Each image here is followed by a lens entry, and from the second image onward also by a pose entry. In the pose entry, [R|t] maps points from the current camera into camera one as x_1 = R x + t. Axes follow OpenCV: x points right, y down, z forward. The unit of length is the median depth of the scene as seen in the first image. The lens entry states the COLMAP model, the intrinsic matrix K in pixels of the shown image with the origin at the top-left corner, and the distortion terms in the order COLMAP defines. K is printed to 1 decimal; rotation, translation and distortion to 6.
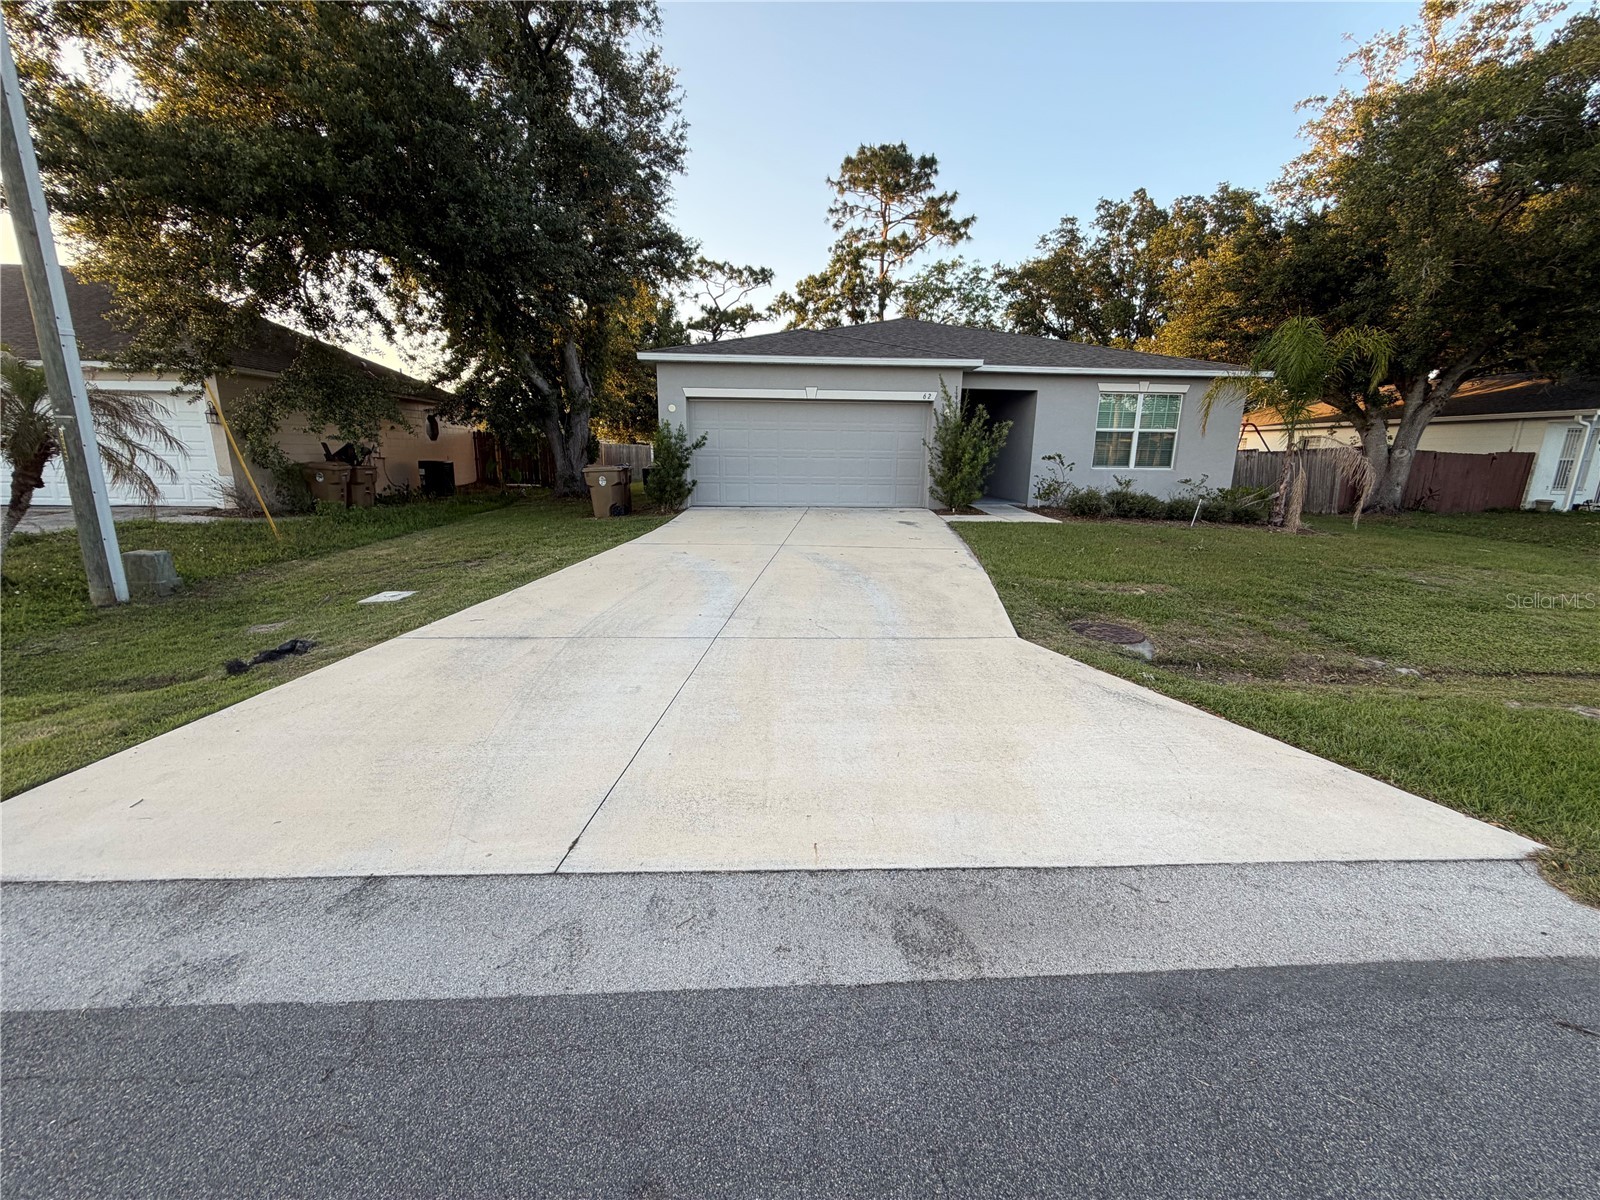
lens RADIAL K [[642.0, 0, 800.0], [0, 642.0, 600.0], [0, 0, 1]] dist [0.001498, 0.000181]
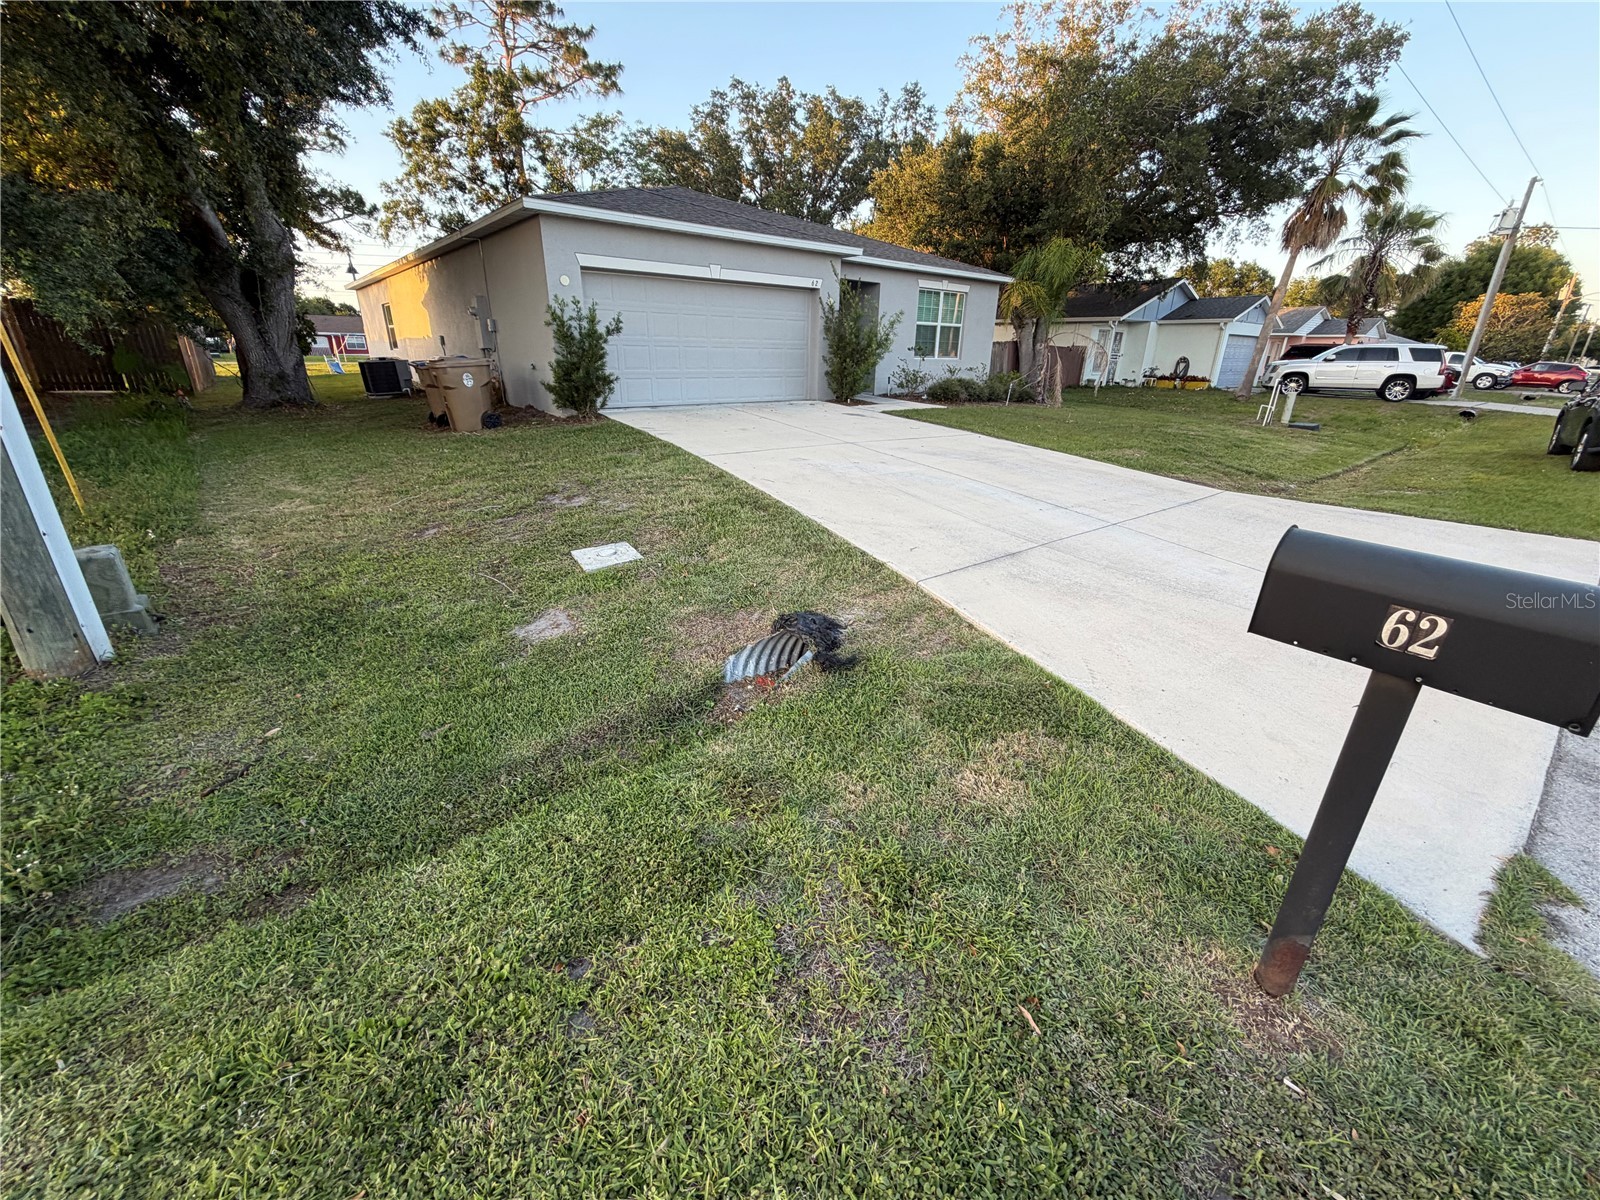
lens RADIAL K [[642.0, 0, 800.0], [0, 642.0, 600.0], [0, 0, 1]] dist [0.001498, 0.000181]
pose [[0.806418, -0.212420, 0.551876, -0.436817], [0.124056, 0.973258, 0.193337, -0.033788], [-0.578187, -0.087447, 0.811205, 0.155776]]
